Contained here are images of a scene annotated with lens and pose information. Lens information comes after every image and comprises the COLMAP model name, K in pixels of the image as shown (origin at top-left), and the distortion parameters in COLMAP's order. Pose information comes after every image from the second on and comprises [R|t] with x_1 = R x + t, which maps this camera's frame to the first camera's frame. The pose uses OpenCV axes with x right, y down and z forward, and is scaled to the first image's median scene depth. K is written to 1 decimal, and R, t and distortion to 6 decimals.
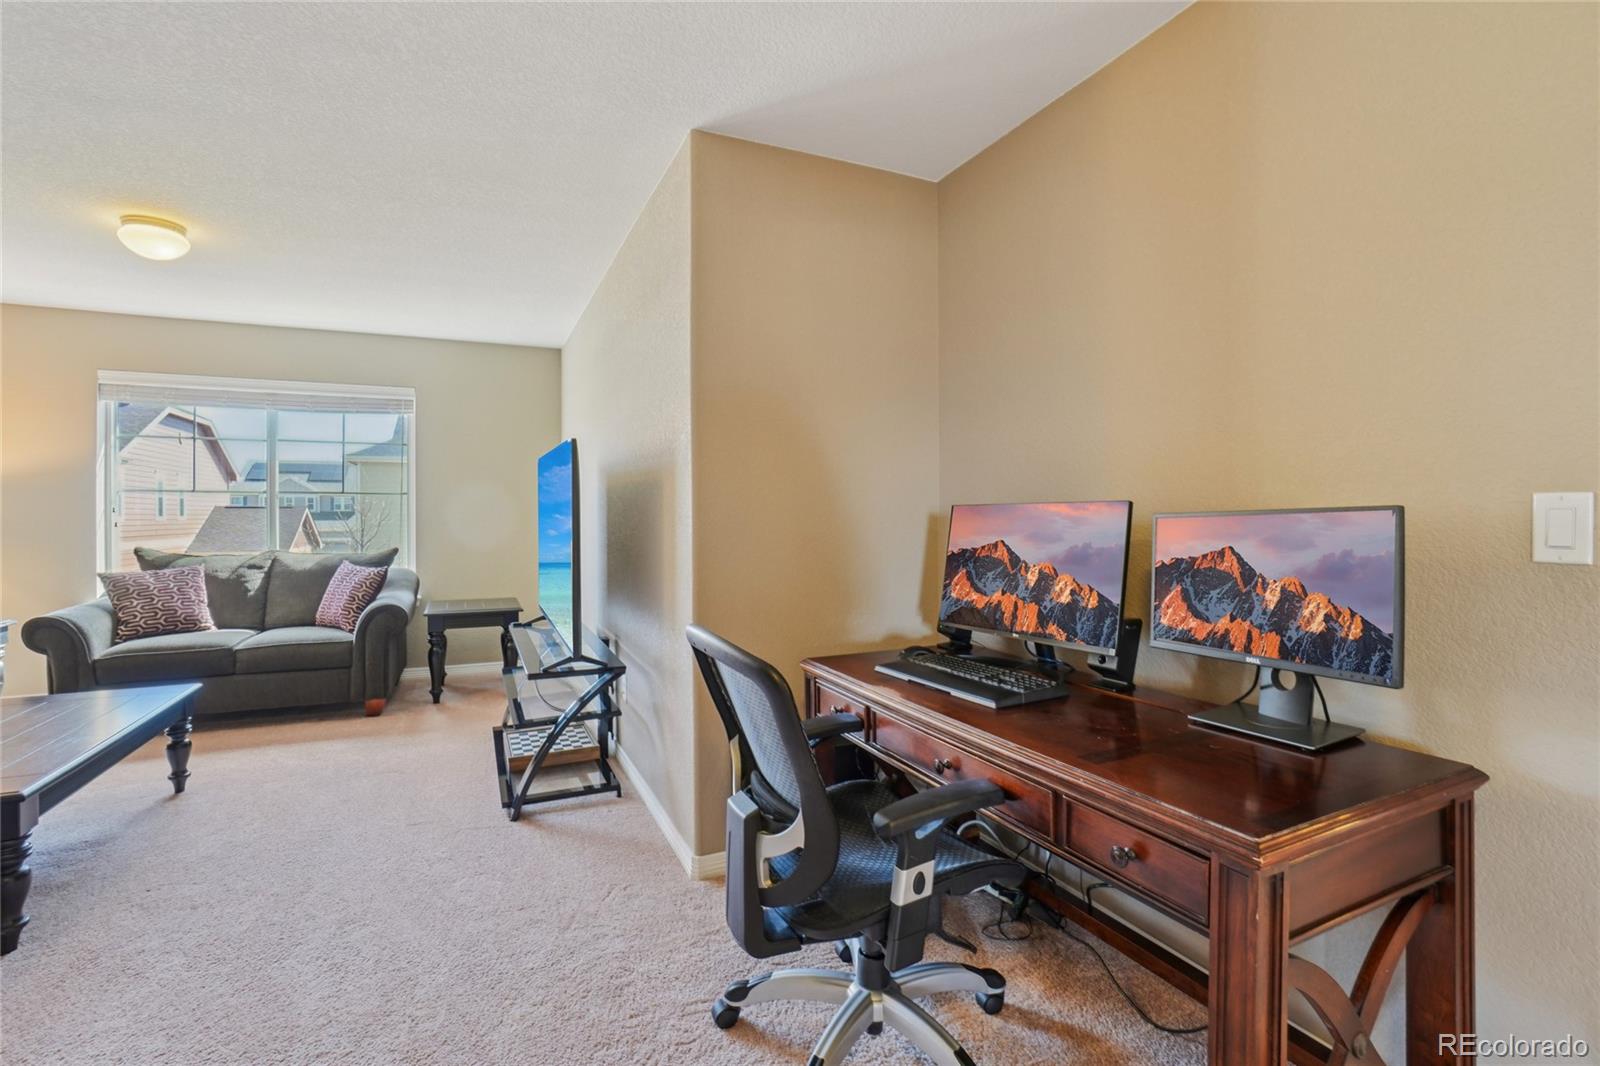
lens RADIAL K [[711.2, 0, 792.7], [0, 711.2, 527.0], [0, 0, 1]] dist [-0.054954, 0.016996]
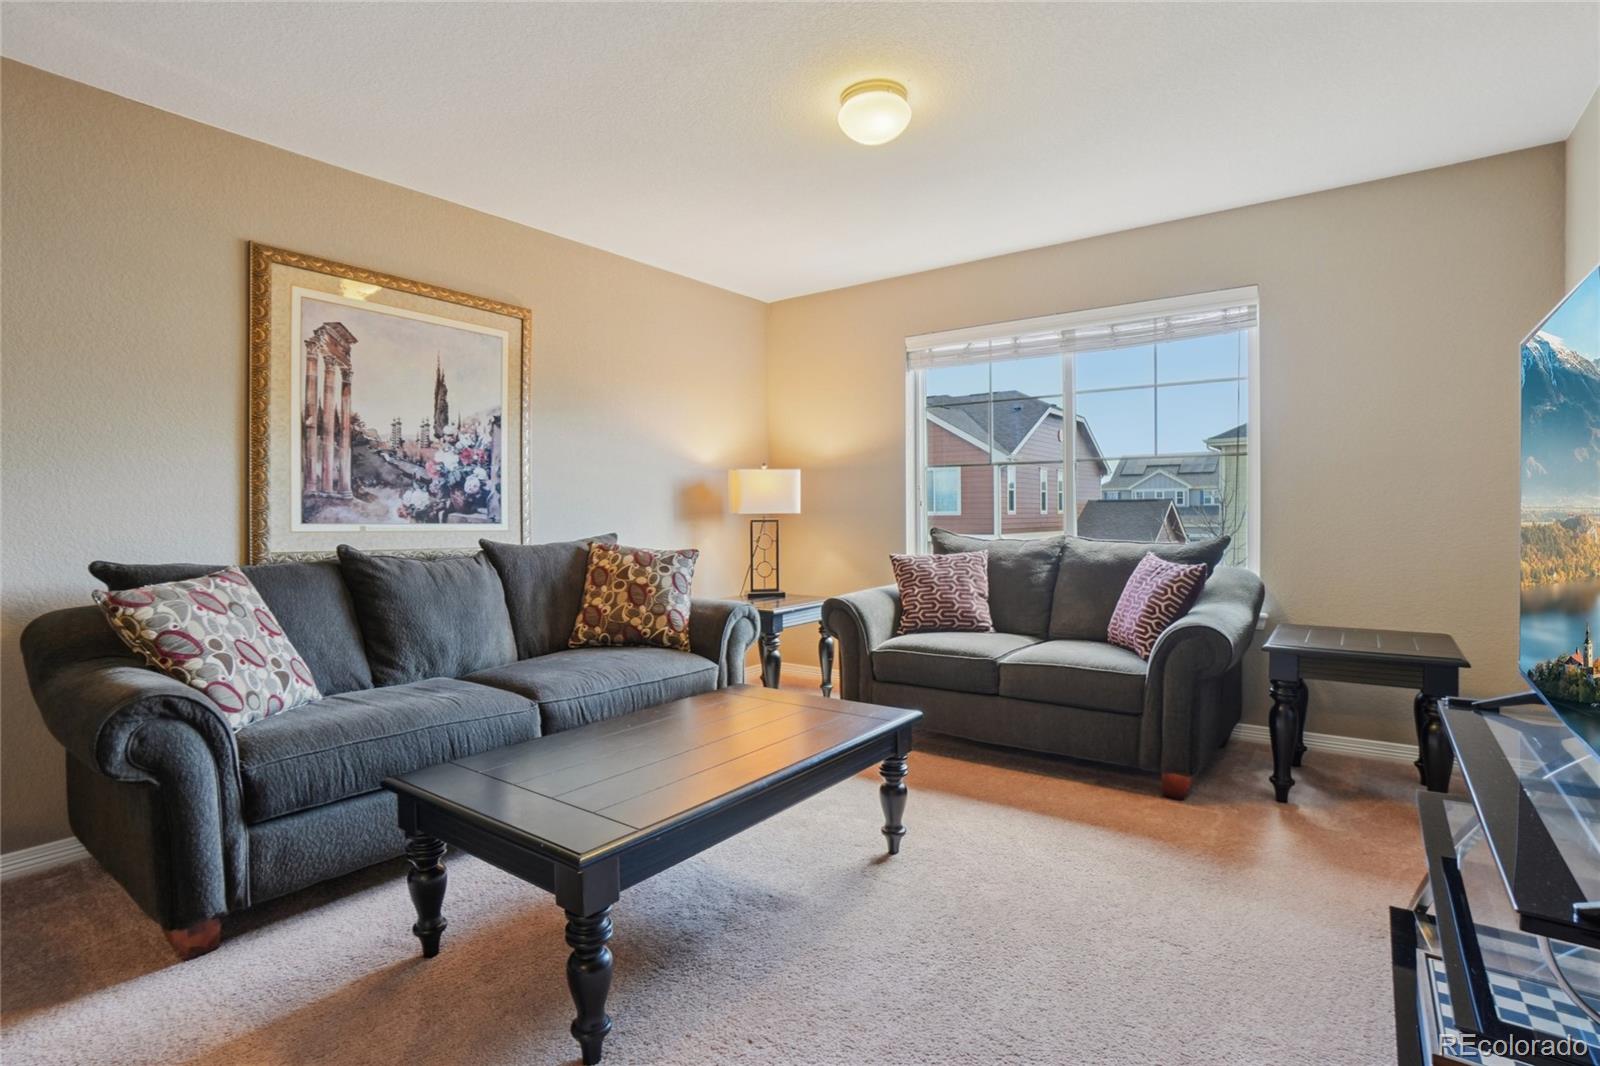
lens RADIAL K [[805.6, 0, 790.8], [0, 805.6, 527.9], [0, 0, 1]] dist [-0.014884, 0.002188]
pose [[0.491150, 0.012894, -0.870980, -0.137860], [-0.007683, 0.999916, 0.010470, 0.019899], [0.871041, 0.001550, 0.491207, 0.328850]]
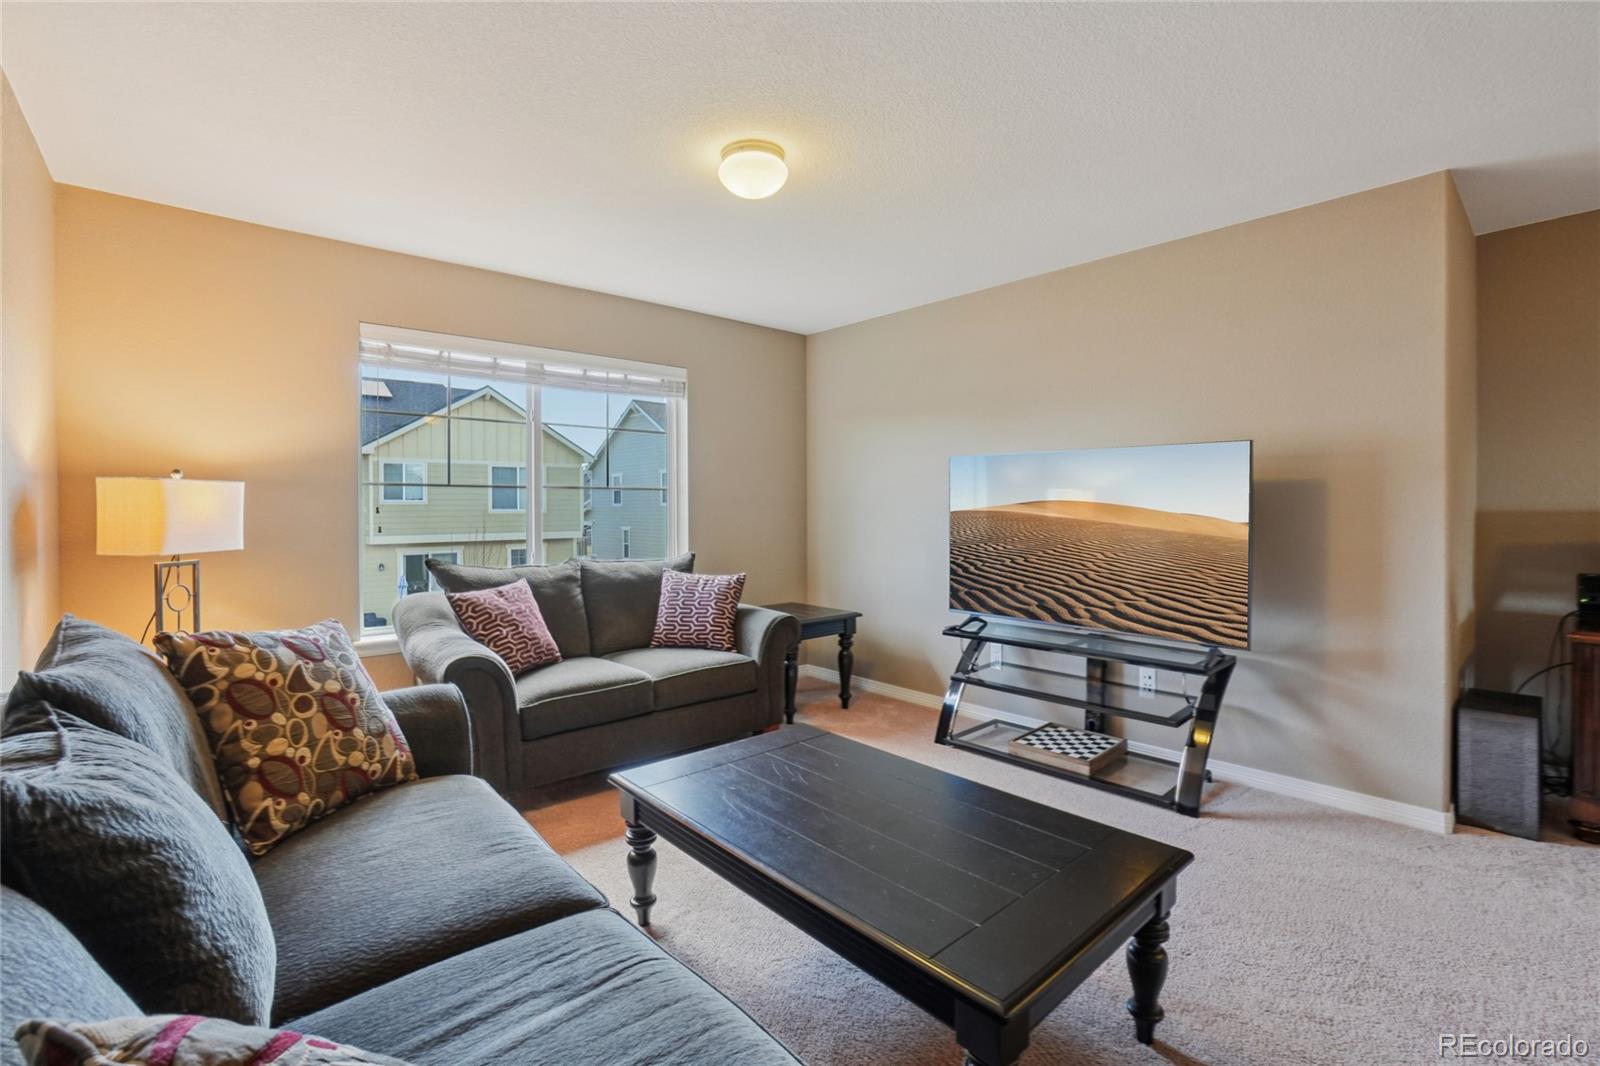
lens RADIAL K [[711.2, 0, 792.7], [0, 711.2, 527.0], [0, 0, 1]] dist [-0.054954, 0.016996]
pose [[0.957178, -0.013748, 0.289173, -0.799576], [0.011328, 0.999885, 0.010041, -0.009309], [-0.289278, -0.006335, 0.957224, 0.140111]]
